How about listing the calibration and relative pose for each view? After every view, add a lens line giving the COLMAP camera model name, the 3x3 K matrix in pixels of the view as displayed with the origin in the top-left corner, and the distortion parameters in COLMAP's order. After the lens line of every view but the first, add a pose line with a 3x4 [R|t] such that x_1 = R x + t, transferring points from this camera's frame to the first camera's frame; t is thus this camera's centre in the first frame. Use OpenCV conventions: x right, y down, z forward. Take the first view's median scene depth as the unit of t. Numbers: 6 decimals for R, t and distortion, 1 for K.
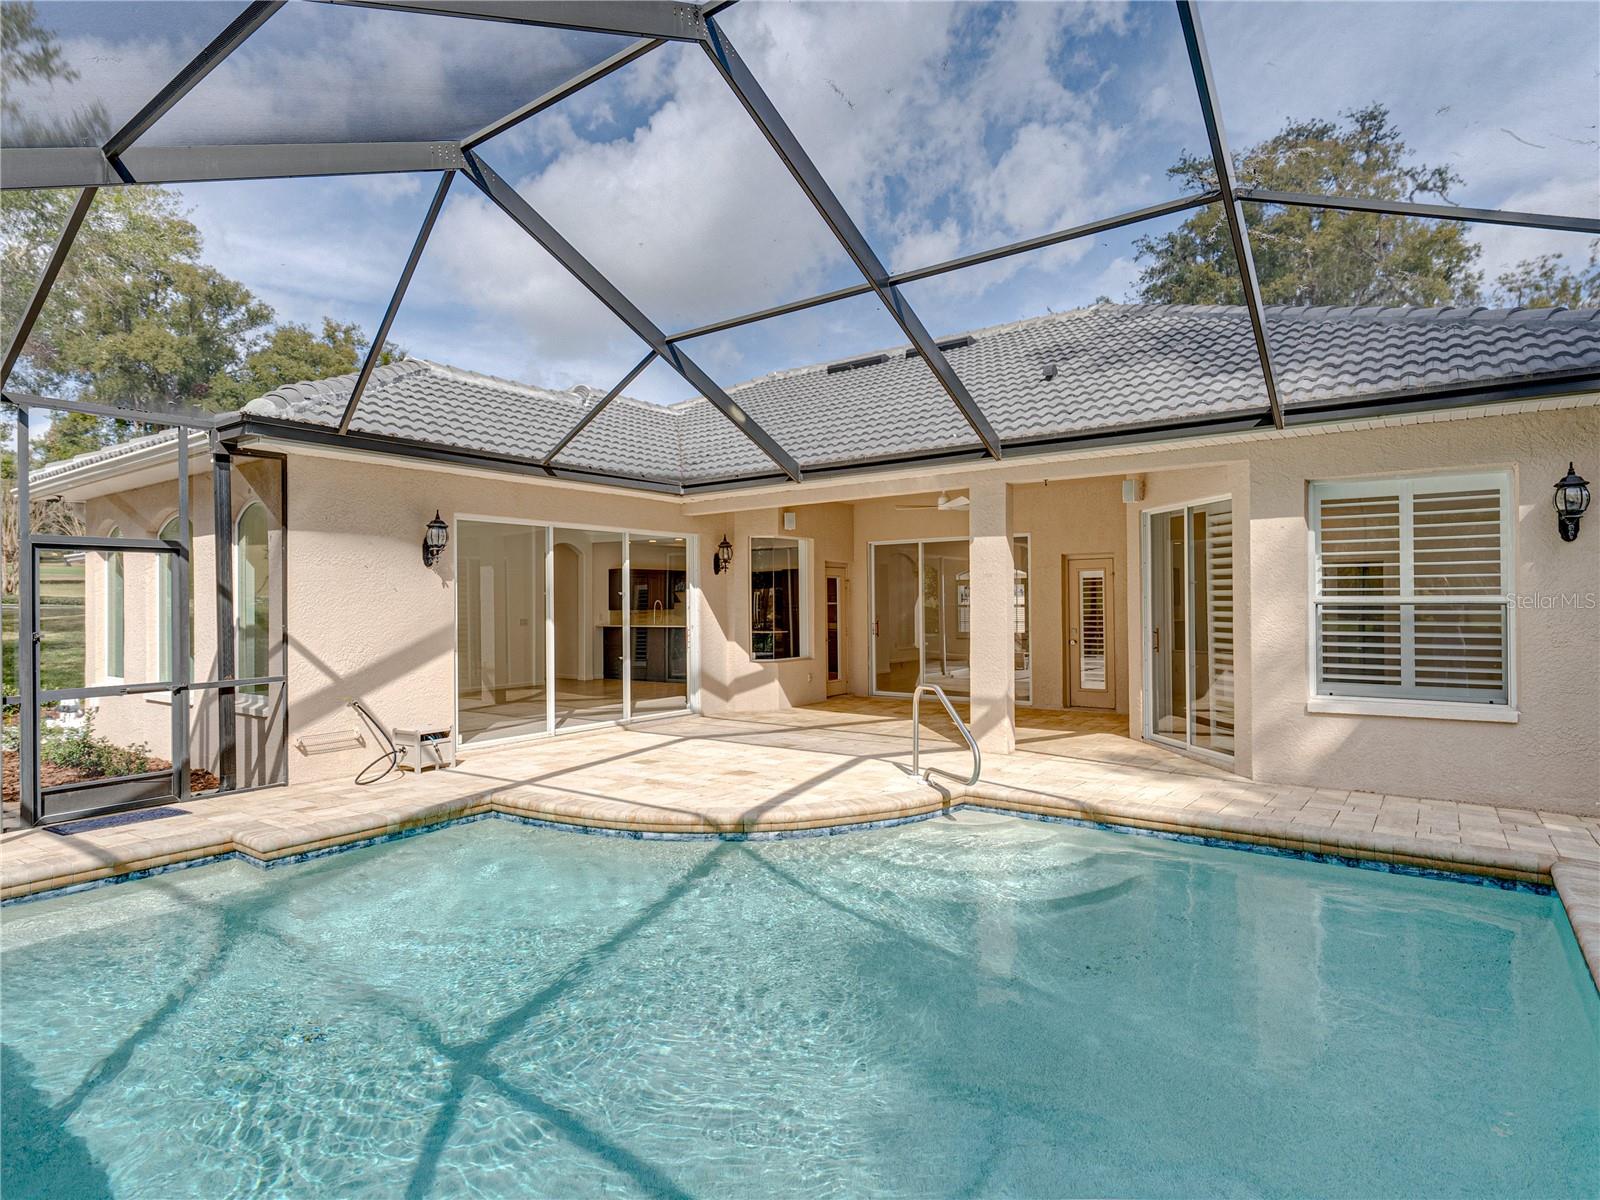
lens RADIAL K [[863.4, 0, 795.2], [0, 863.4, 599.3], [0, 0, 1]] dist [0.004781, -0.003588]
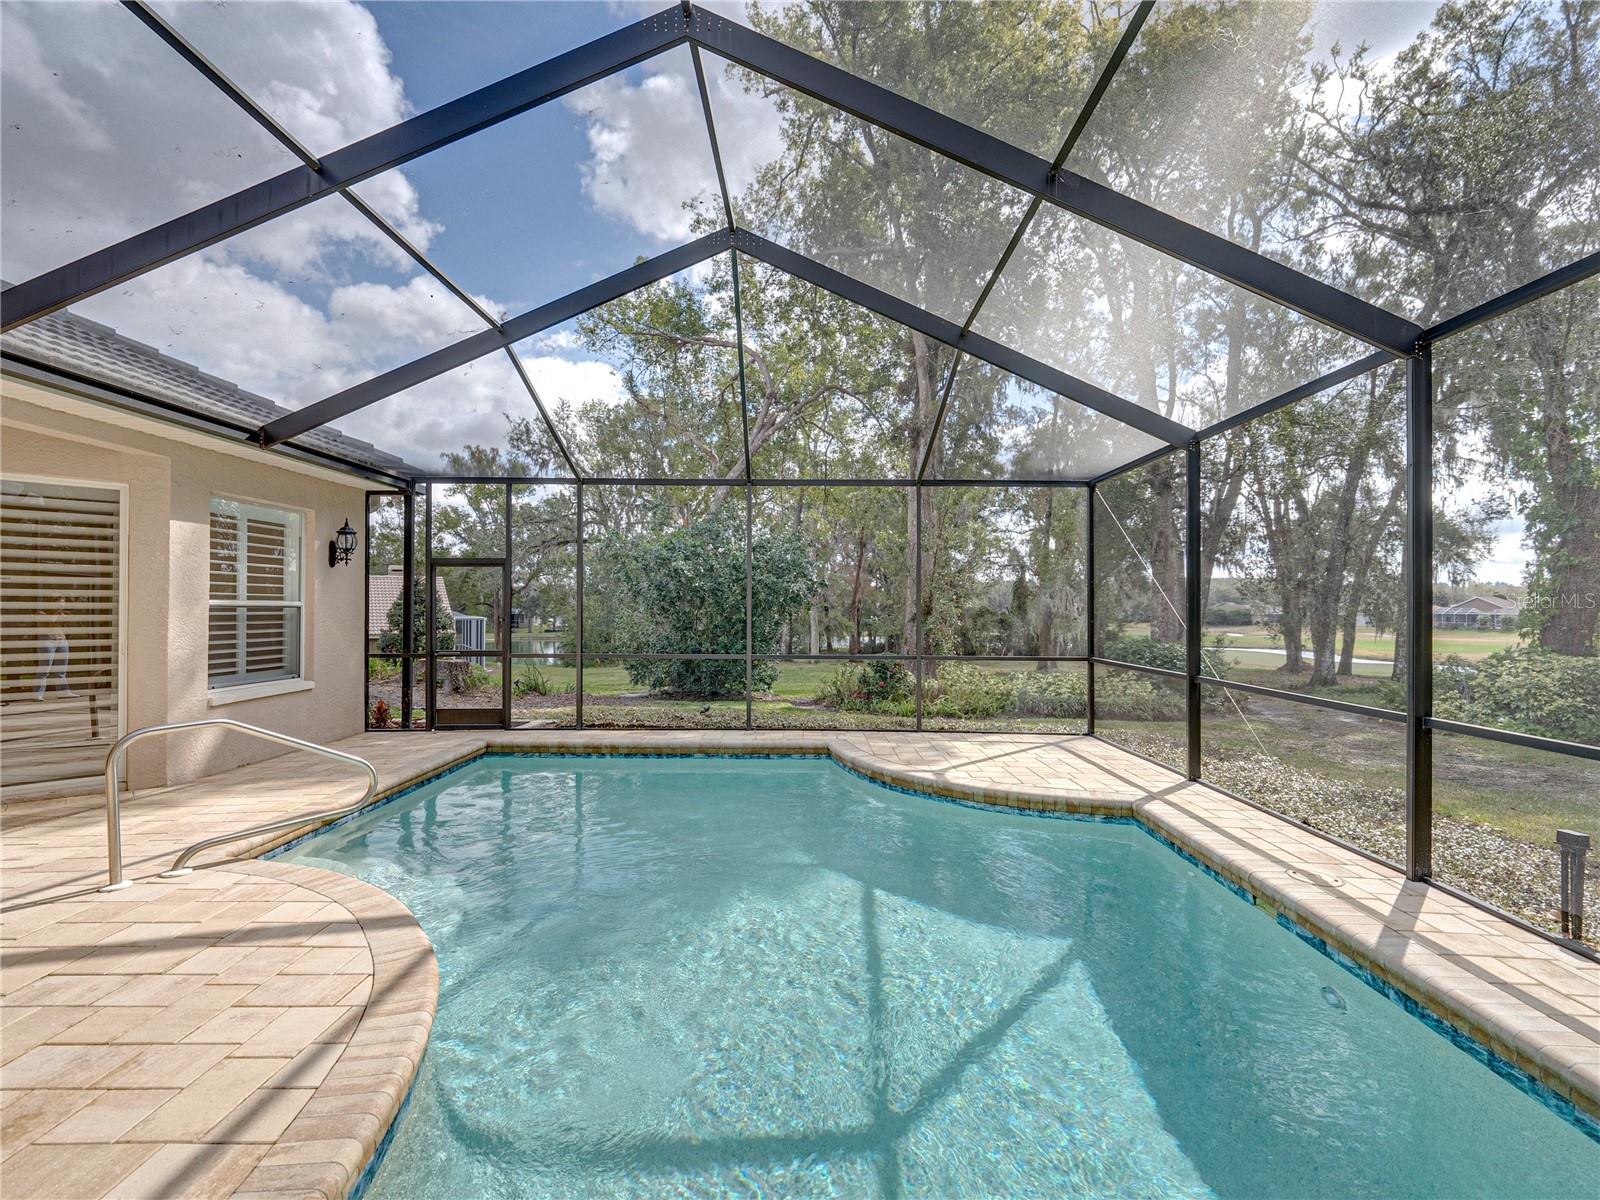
lens RADIAL K [[728.7, 0, 803.7], [0, 728.7, 596.4], [0, 0, 1]] dist [-0.002775, 0.000162]
pose [[-0.580783, 0.016869, 0.813883, -0.527405], [-0.001337, 0.999764, -0.021676, 0.010629], [-0.814057, -0.013677, -0.580624, 0.842921]]
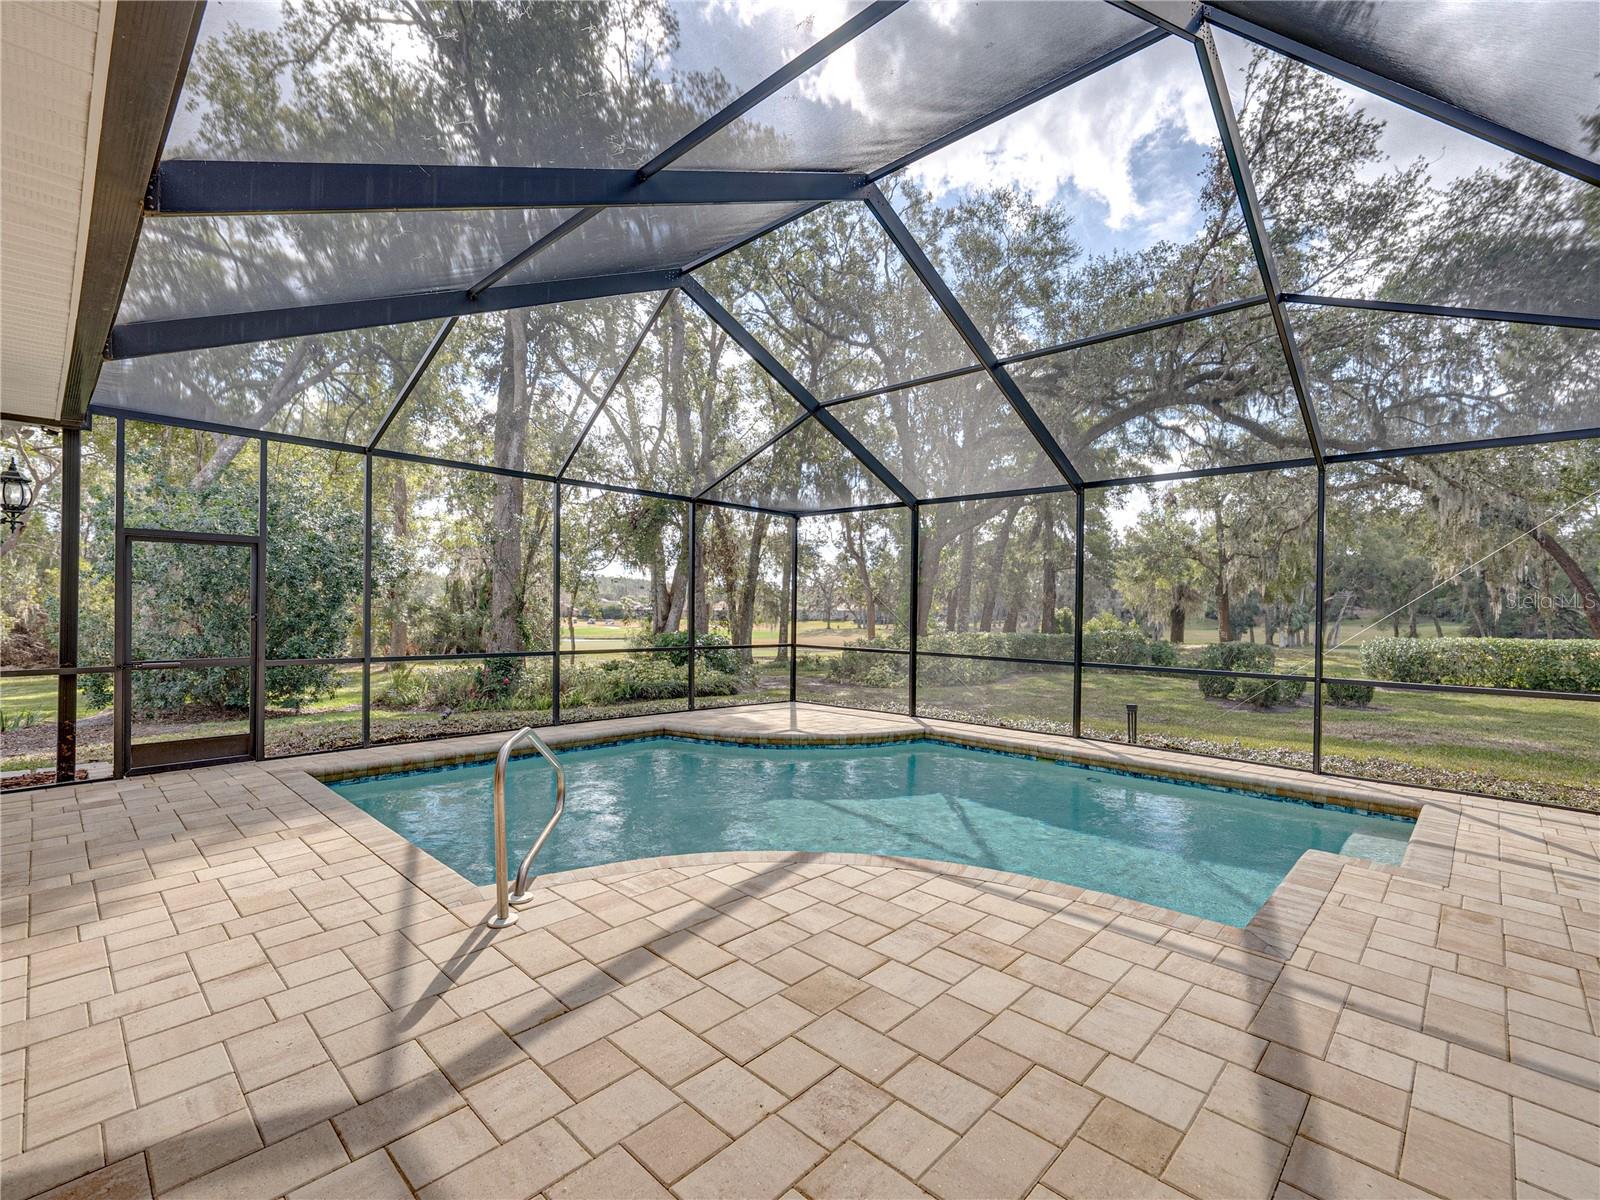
lens RADIAL K [[728.7, 0, 810.1], [0, 728.7, 603.6], [0, 0, 1]] dist [-0.002775, 0.000162]
pose [[-0.992235, -0.007365, 0.124160, -0.101372], [-0.008500, 0.999927, -0.008612, 0.008339], [-0.124087, -0.009600, -0.992225, 1.331924]]
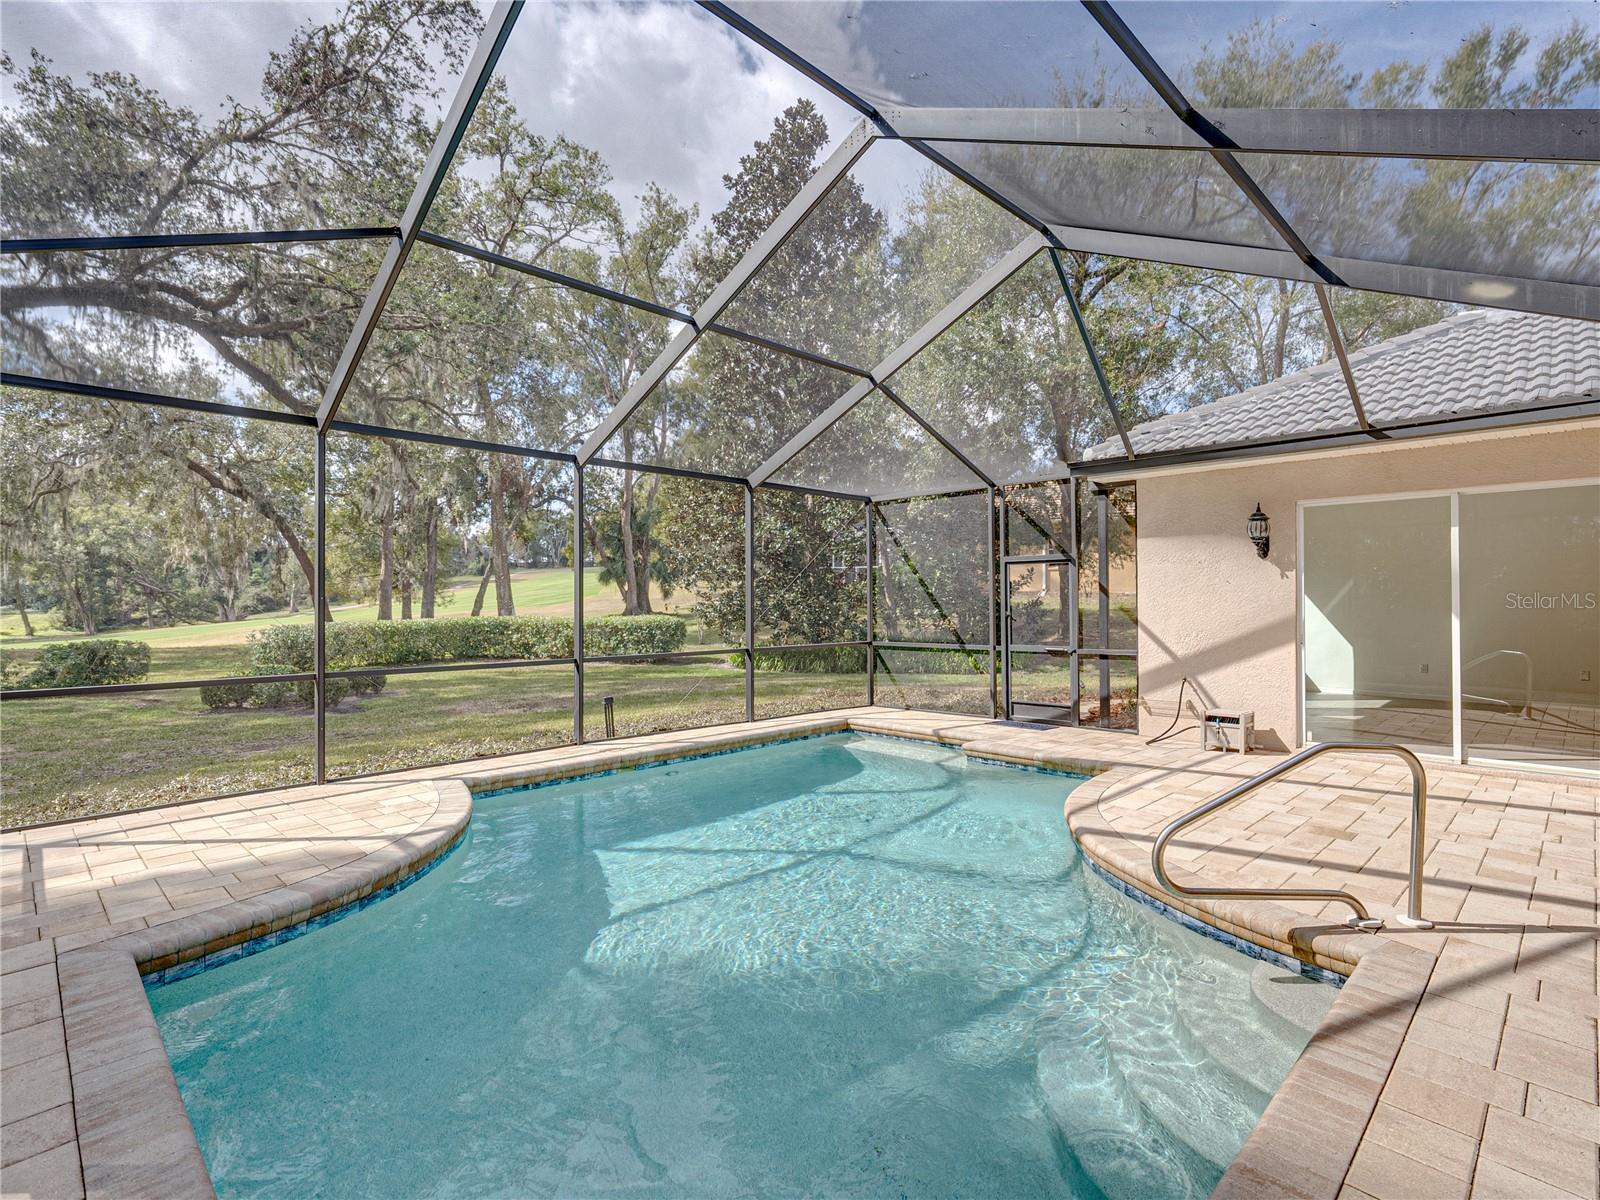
lens RADIAL K [[793.8, 0, 809.9], [0, 793.8, 591.8], [0, 0, 1]] dist [0.000273, 0.000257]
pose [[-0.142902, -0.003474, -0.989731, 0.628503], [0.007483, 0.999961, -0.004590, 0.001748], [0.989709, -0.008062, -0.142871, 0.654740]]
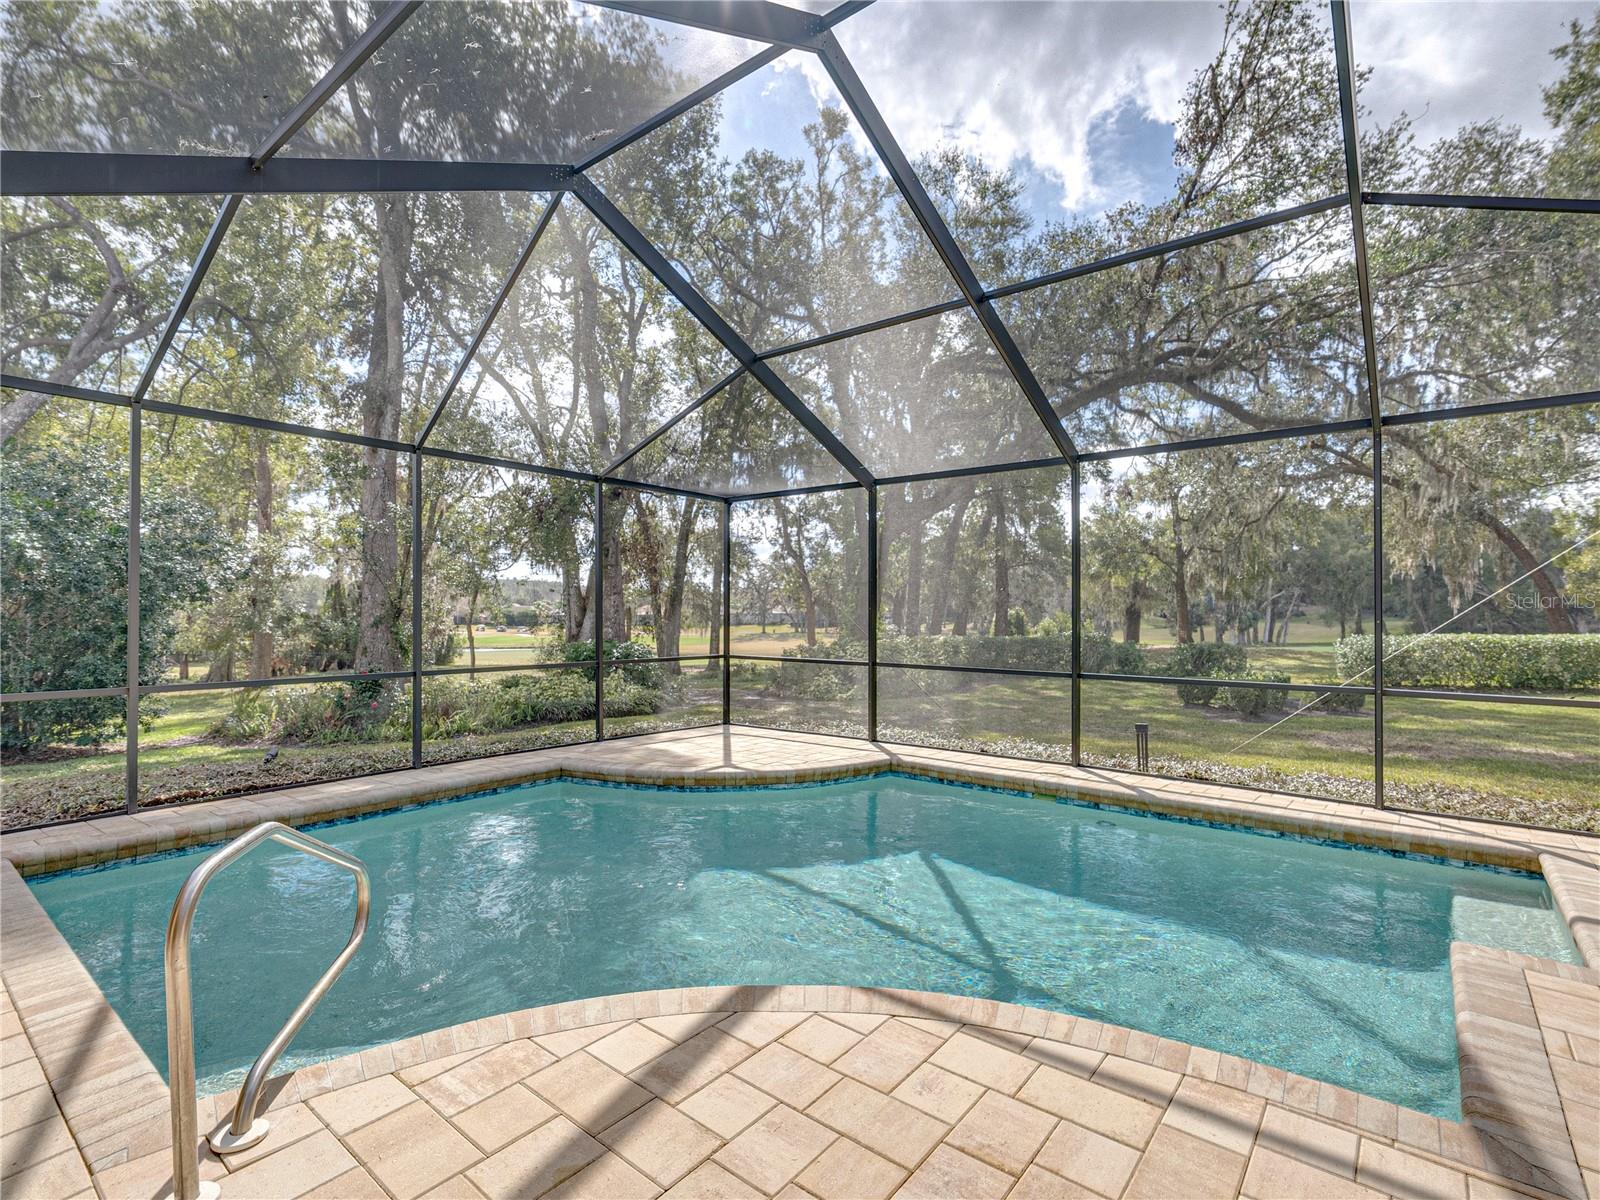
lens RADIAL K [[775.3, 0, 805.2], [0, 775.3, 597.7], [0, 0, 1]] dist [0.001244, -0.001541]
pose [[-0.998995, 0.004560, 0.044580, -0.075861], [0.003682, 0.999798, -0.019772, 0.007751], [-0.044661, -0.019588, -0.998810, 1.166121]]
